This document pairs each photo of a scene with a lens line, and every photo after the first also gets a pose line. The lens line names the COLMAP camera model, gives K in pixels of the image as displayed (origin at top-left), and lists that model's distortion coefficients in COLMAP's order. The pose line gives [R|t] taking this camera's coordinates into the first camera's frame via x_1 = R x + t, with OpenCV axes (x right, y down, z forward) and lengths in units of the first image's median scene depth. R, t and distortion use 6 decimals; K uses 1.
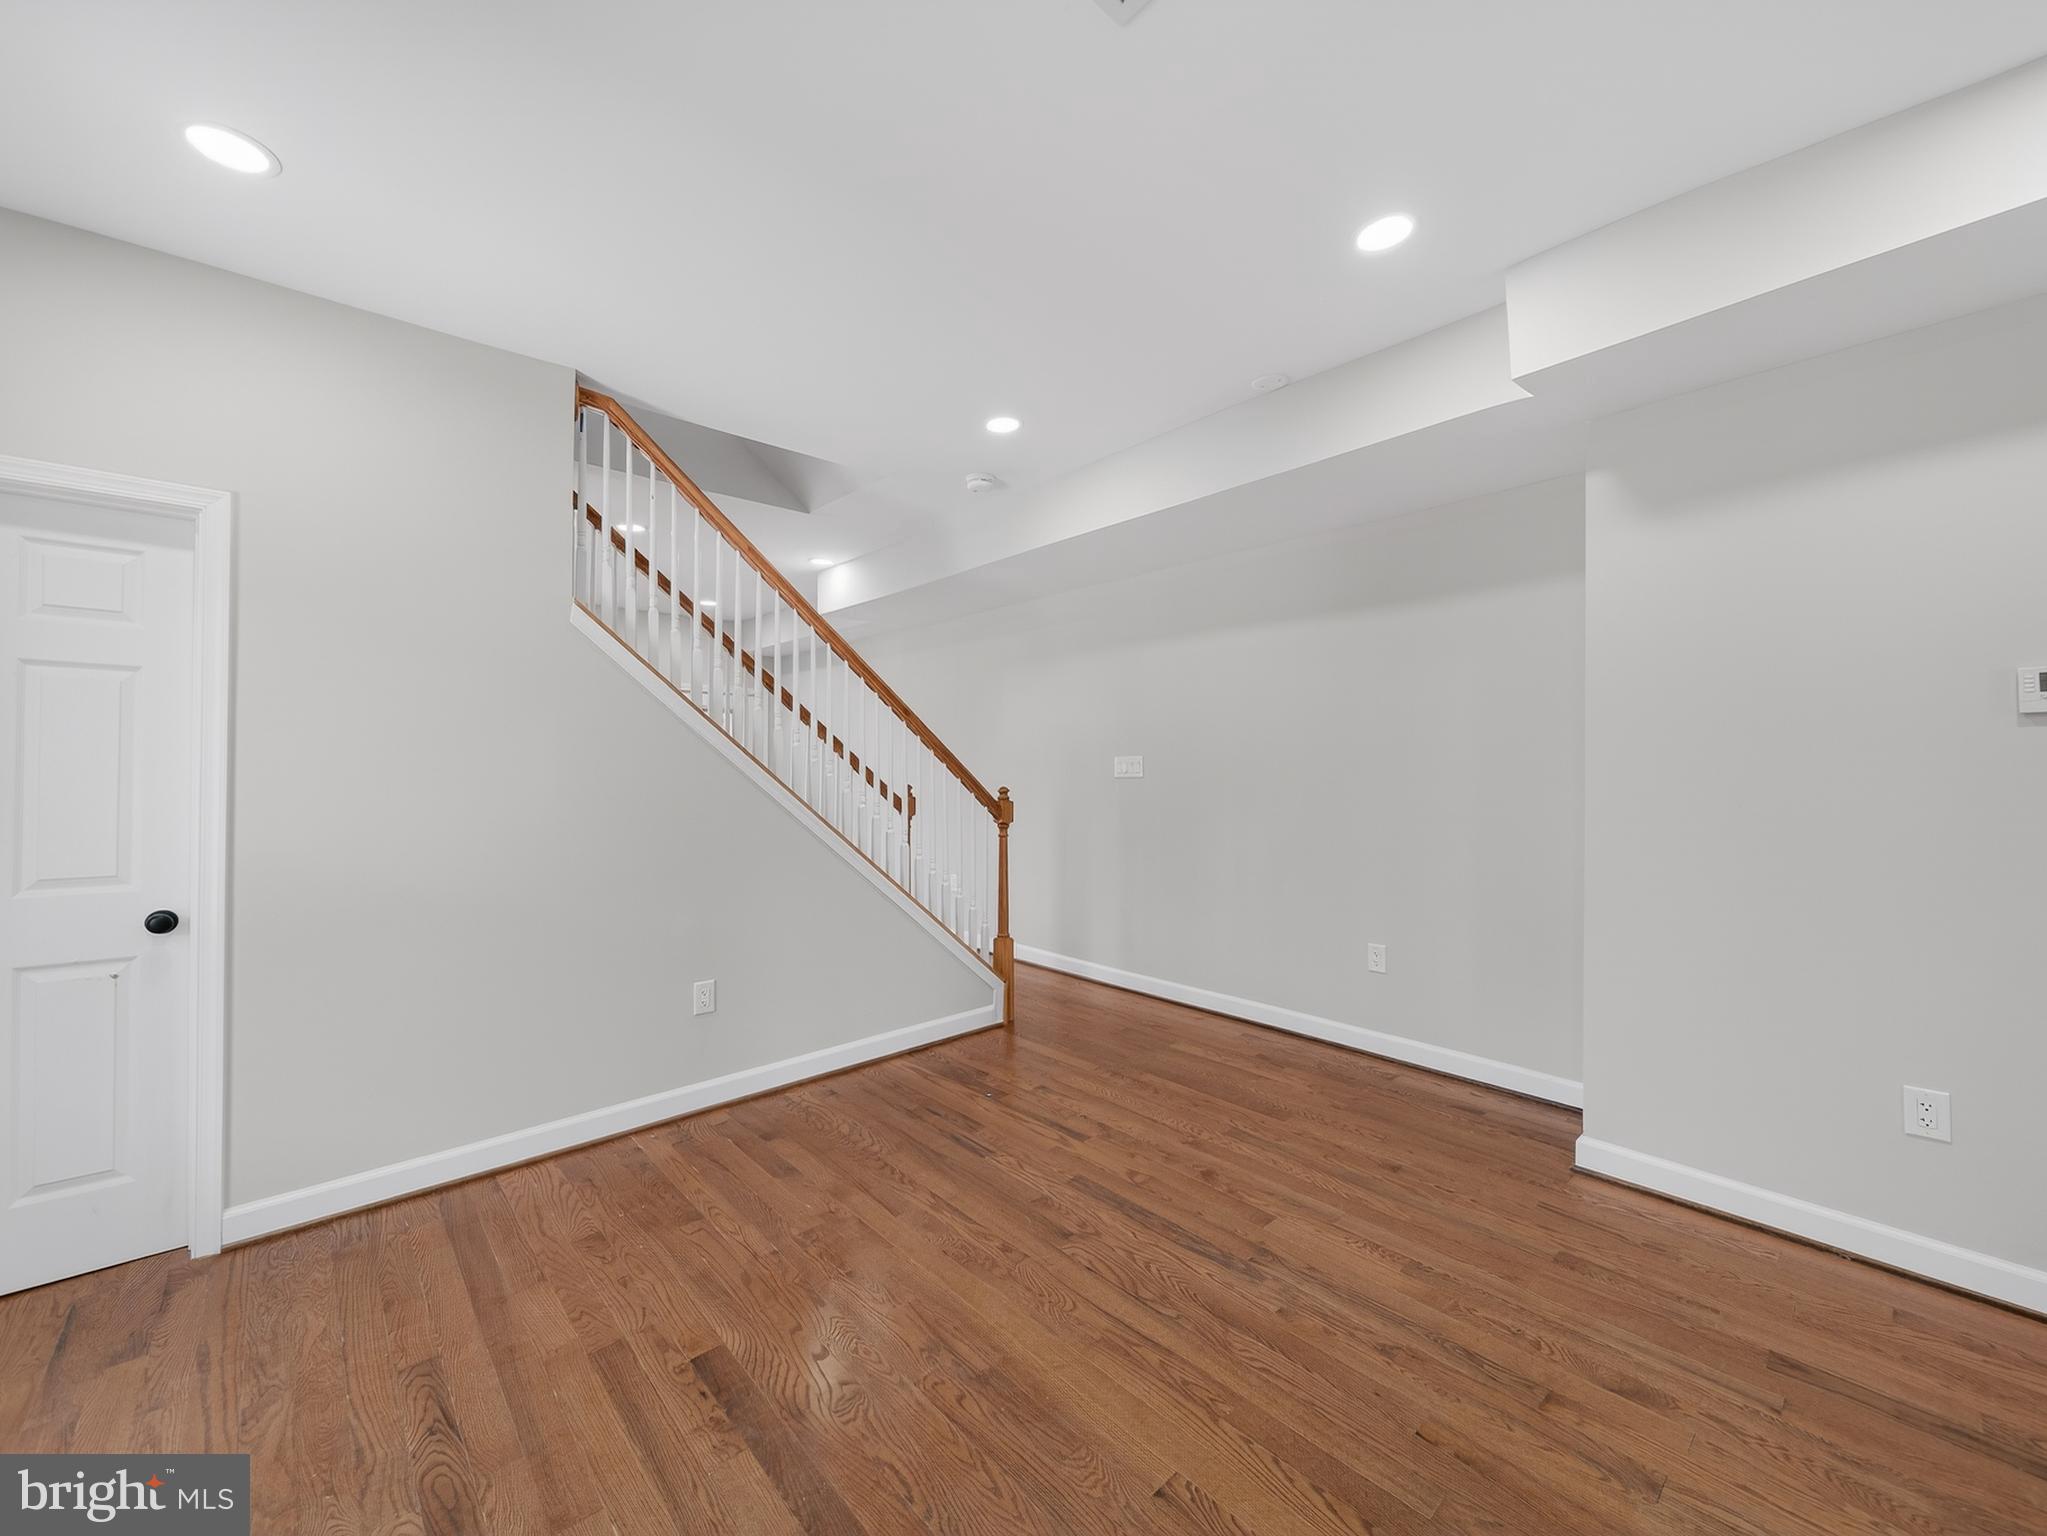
lens RADIAL K [[806.6, 0, 1019.0], [0, 806.6, 766.5], [0, 0, 1]] dist [0.000708, -0.001560]
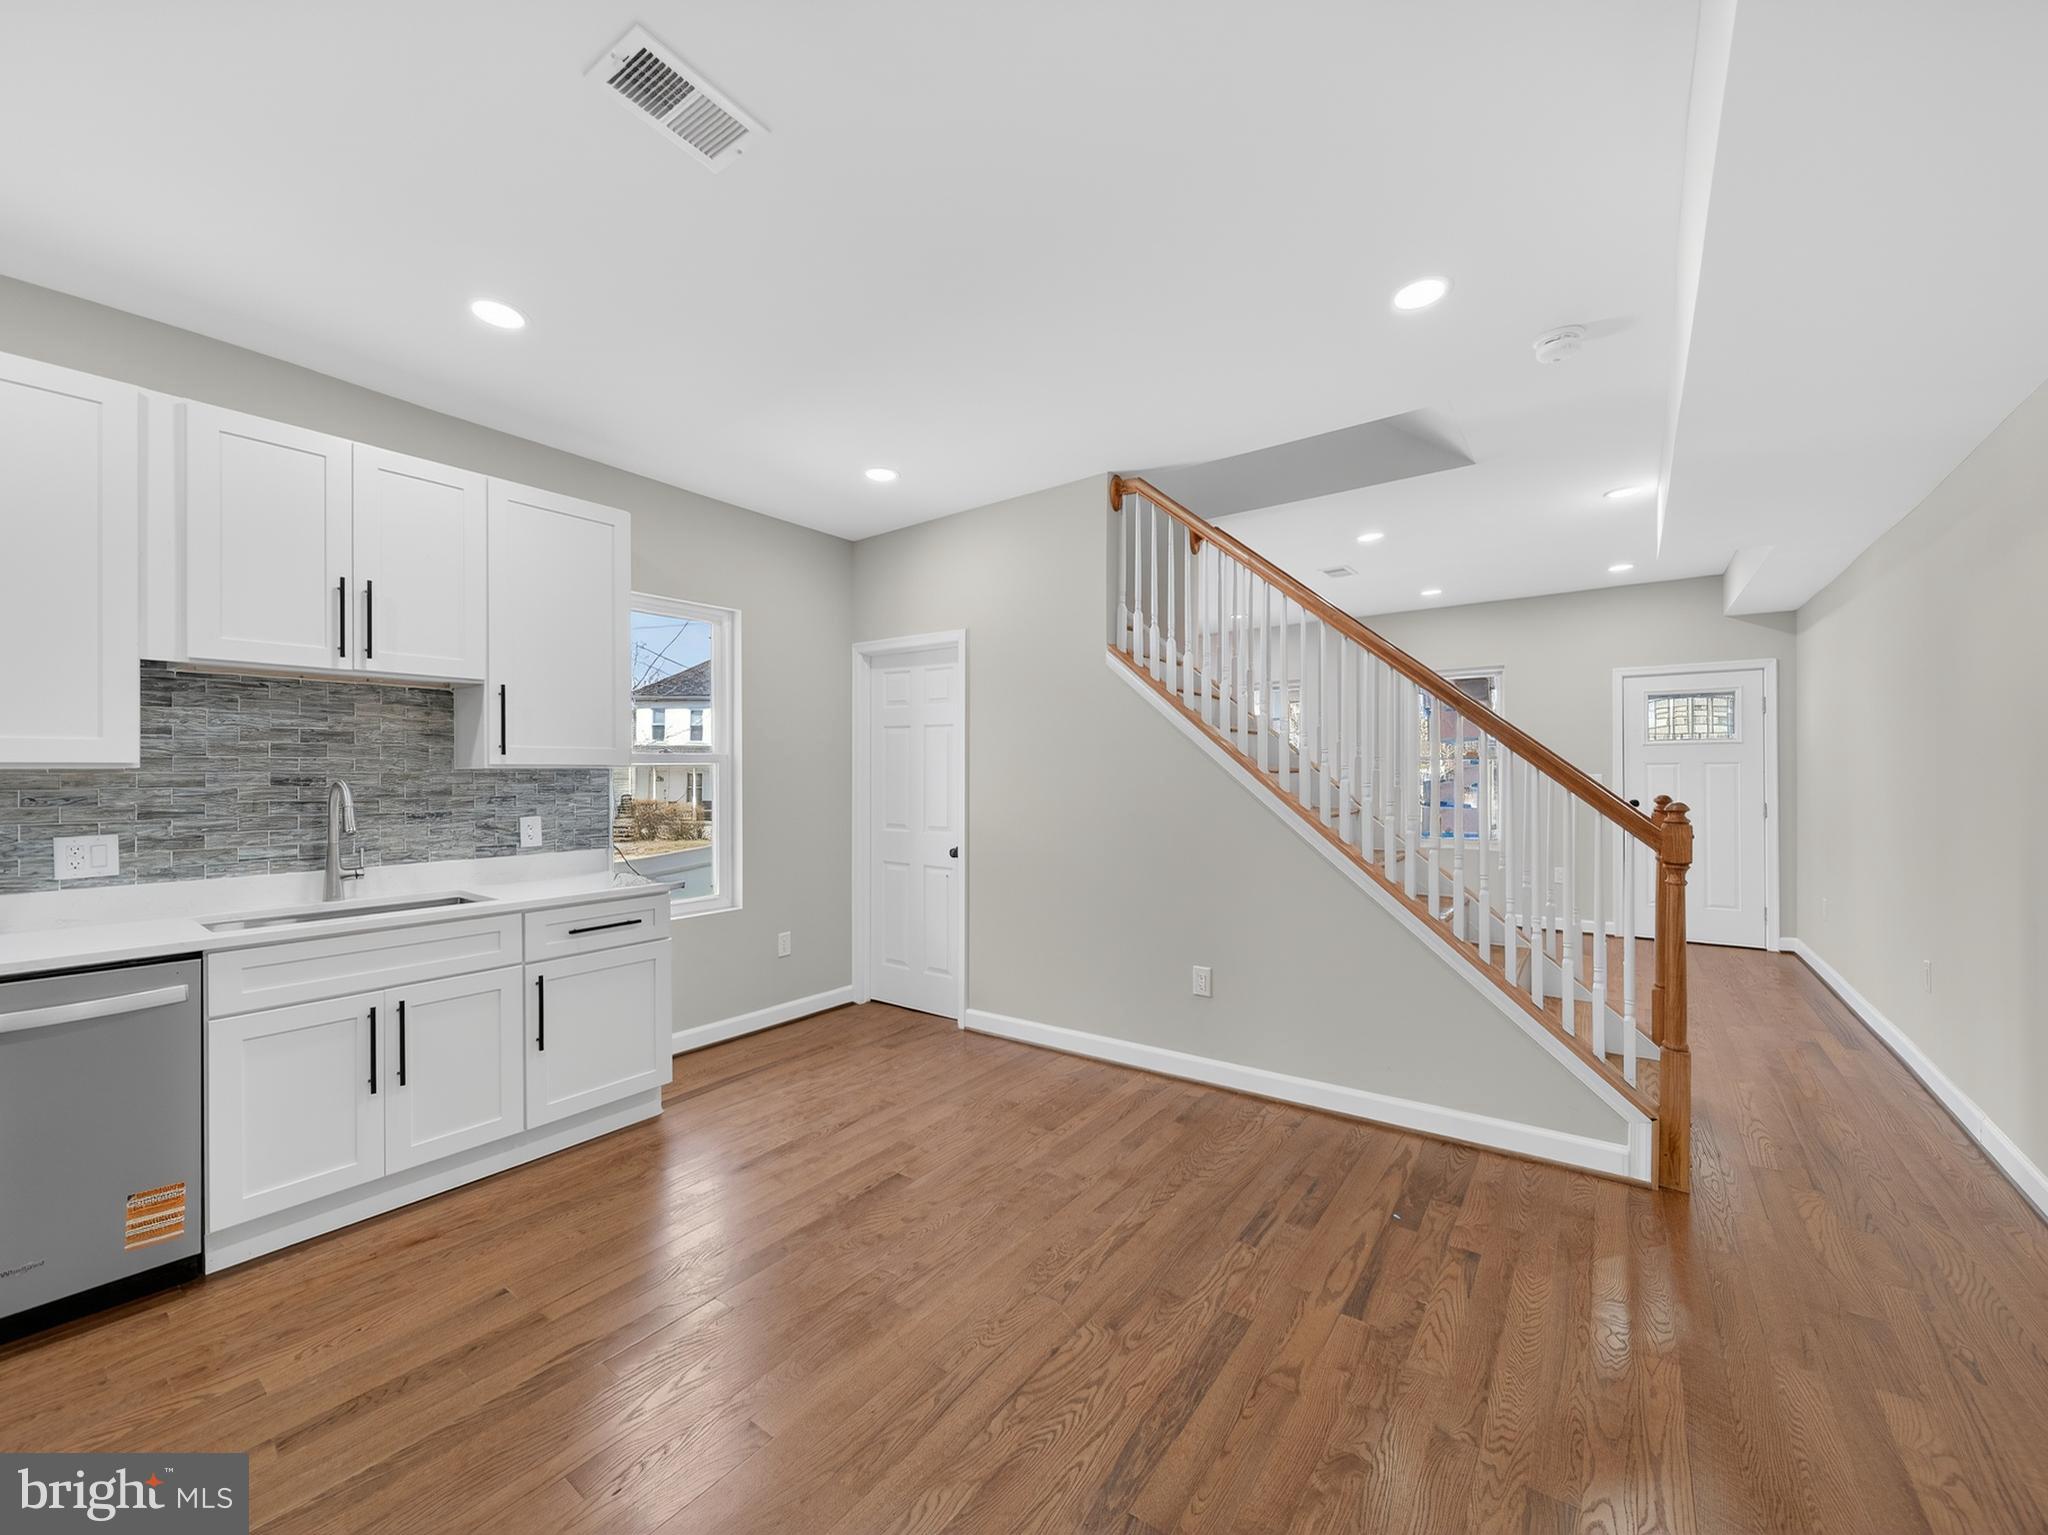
lens RADIAL K [[807.0, 0, 1035.4], [0, 807.0, 767.7], [0, 0, 1]] dist [0.000708, -0.001560]
pose [[0.206919, -0.004772, -0.978346, 0.784273], [0.009833, 0.999948, -0.002797, -0.006078], [0.978309, -0.009042, 0.206955, 0.668252]]
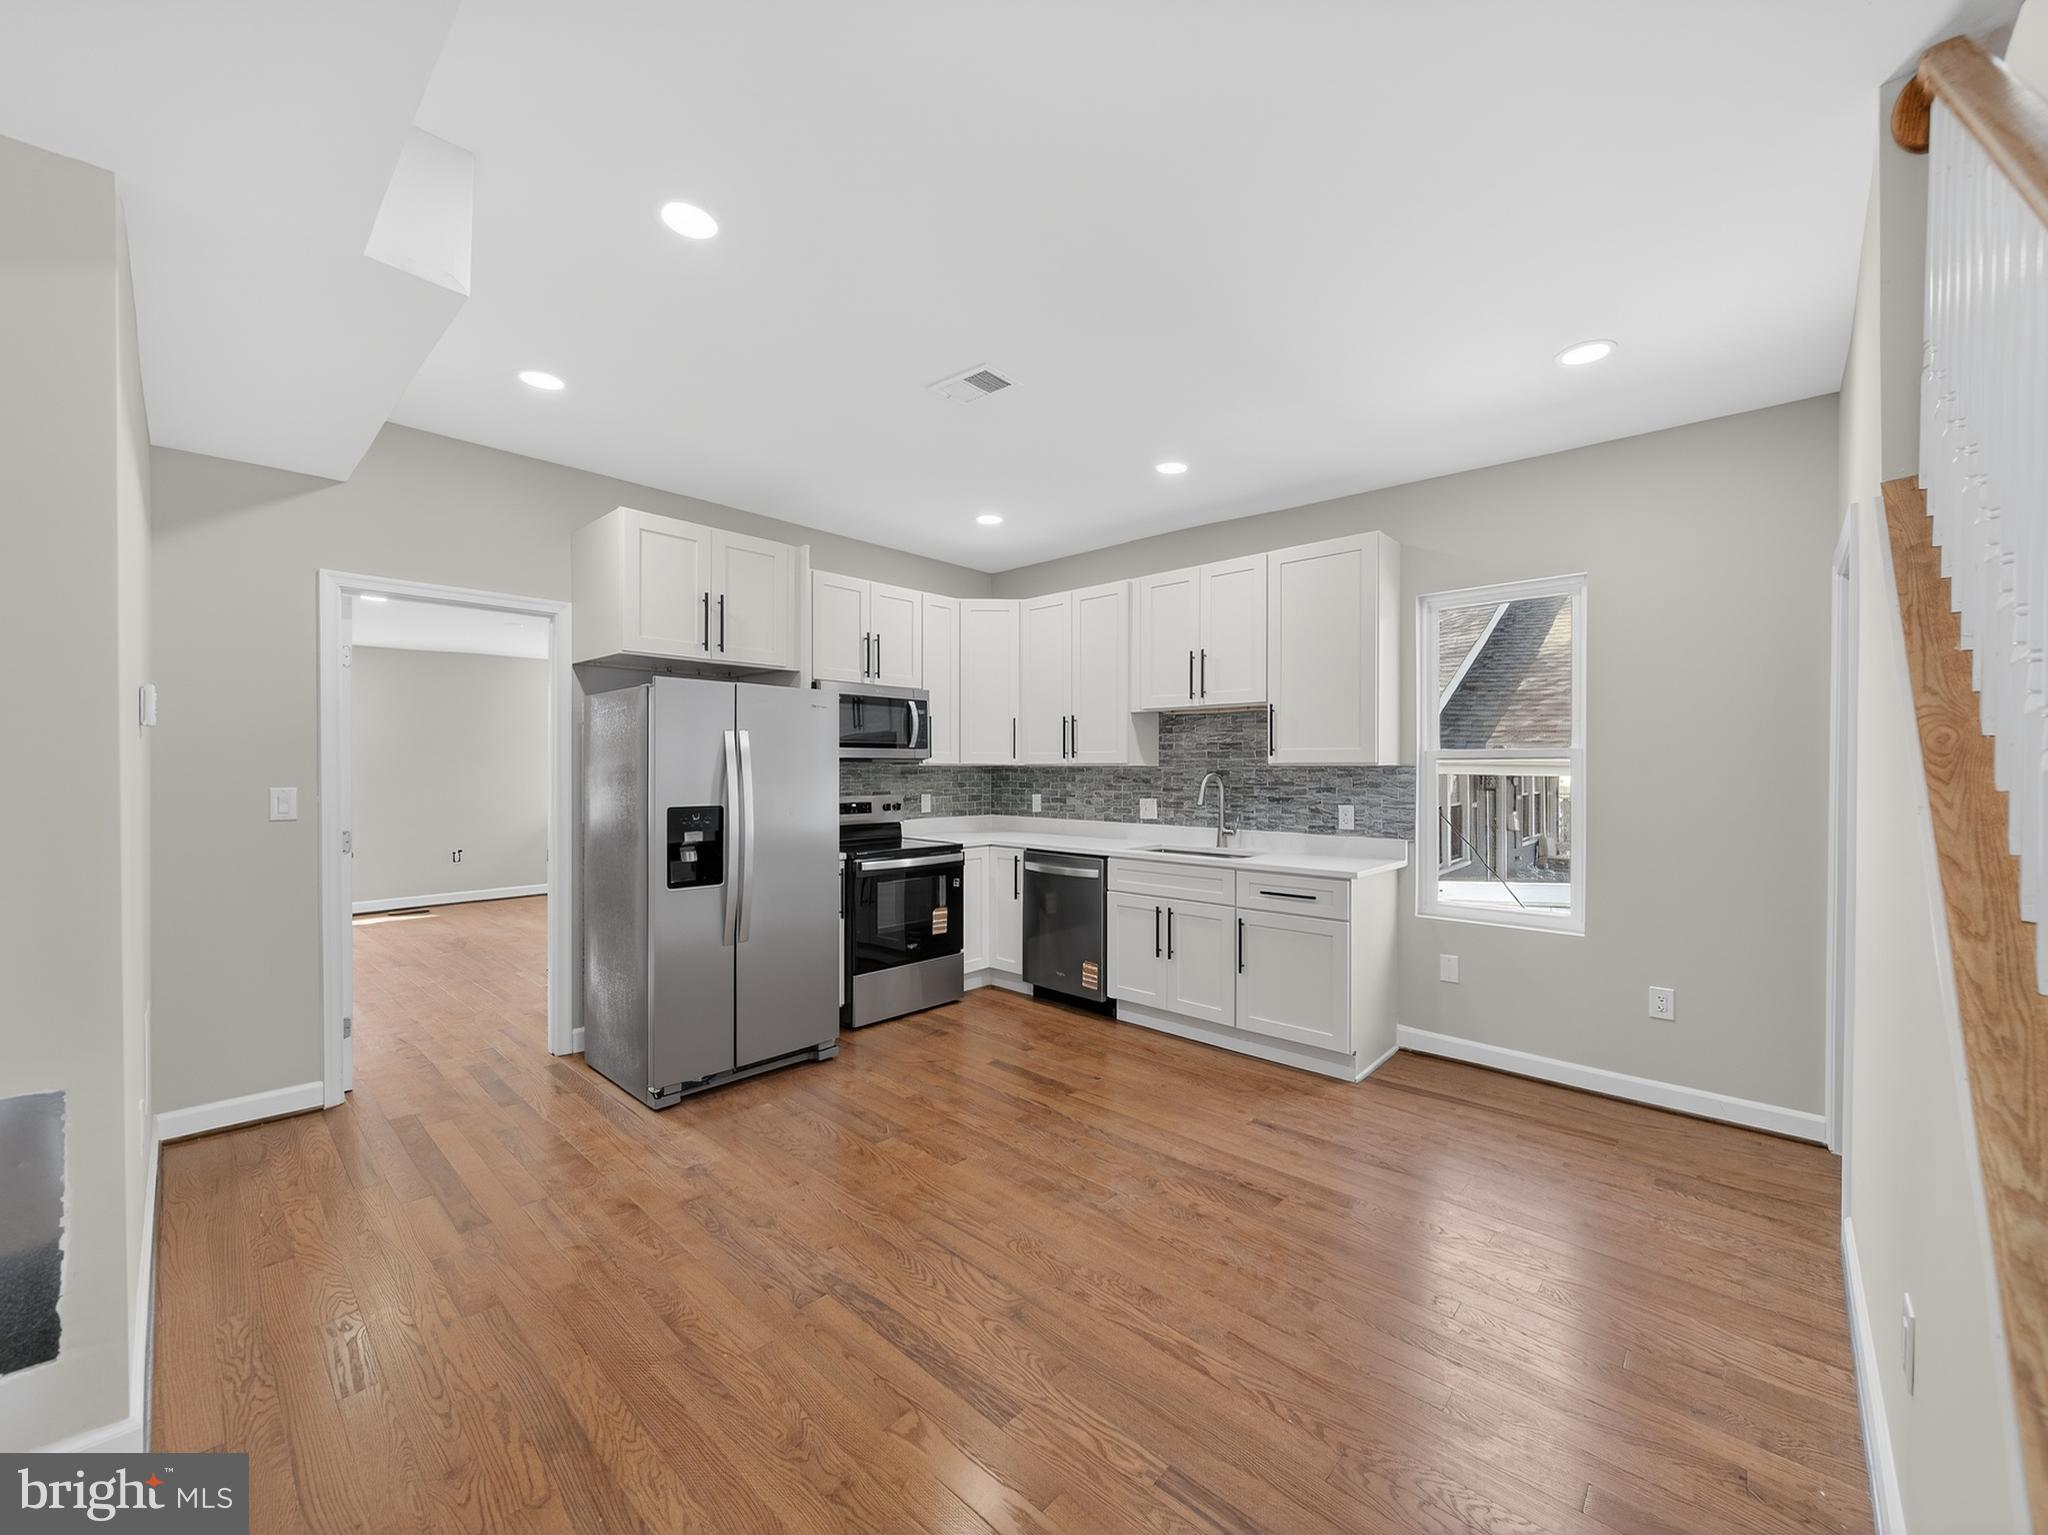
lens RADIAL K [[807.0, 0, 1024.5], [0, 807.0, 777.6], [0, 0, 1]] dist [0.000708, -0.001560]
pose [[-0.996504, -0.000123, -0.083542, 0.110694], [-0.000685, 0.999977, 0.006698, -0.003374], [0.083539, 0.006732, -0.996482, 1.660955]]
